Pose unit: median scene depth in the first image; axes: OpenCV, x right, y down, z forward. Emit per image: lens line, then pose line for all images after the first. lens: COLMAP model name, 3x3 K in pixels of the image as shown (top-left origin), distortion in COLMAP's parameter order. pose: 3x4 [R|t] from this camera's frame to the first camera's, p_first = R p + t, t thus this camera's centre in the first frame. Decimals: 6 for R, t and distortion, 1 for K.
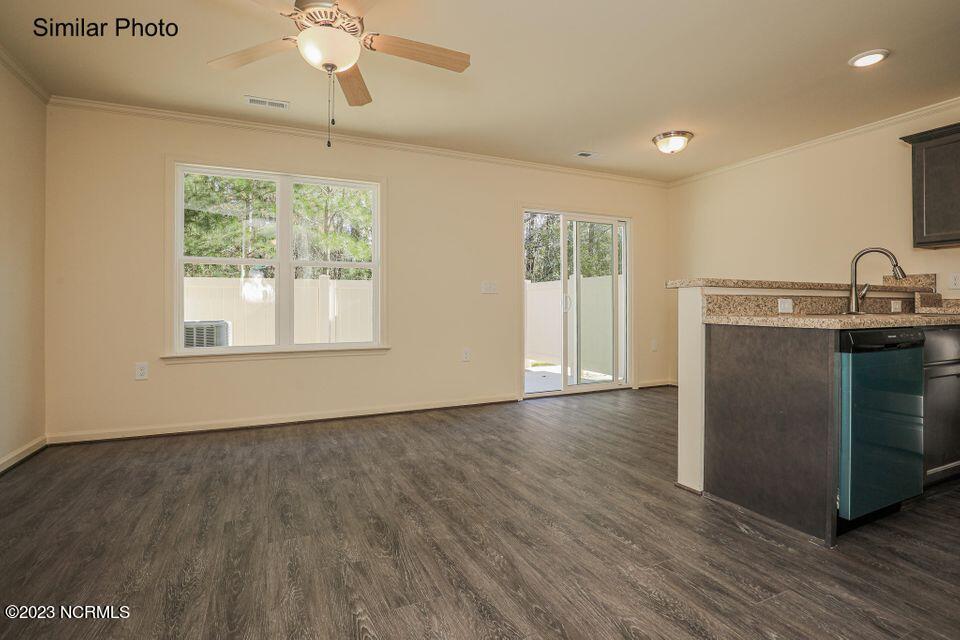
lens RADIAL K [[469.3, 0, 479.9], [0, 469.3, 299.5], [0, 0, 1]] dist [-0.022514, 0.000971]
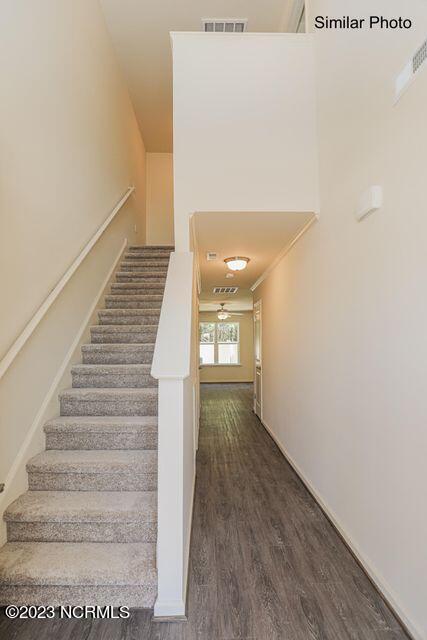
lens RADIAL K [[303.9, 0, 213.5], [0, 303.9, 320.0], [0, 0, 1]] dist [-0.024846, 0.000442]
pose [[0.919303, -0.032111, -0.392238, 0.826948], [0.009400, 0.998173, -0.059687, -0.169929], [0.393438, 0.051184, 0.917925, -1.980199]]
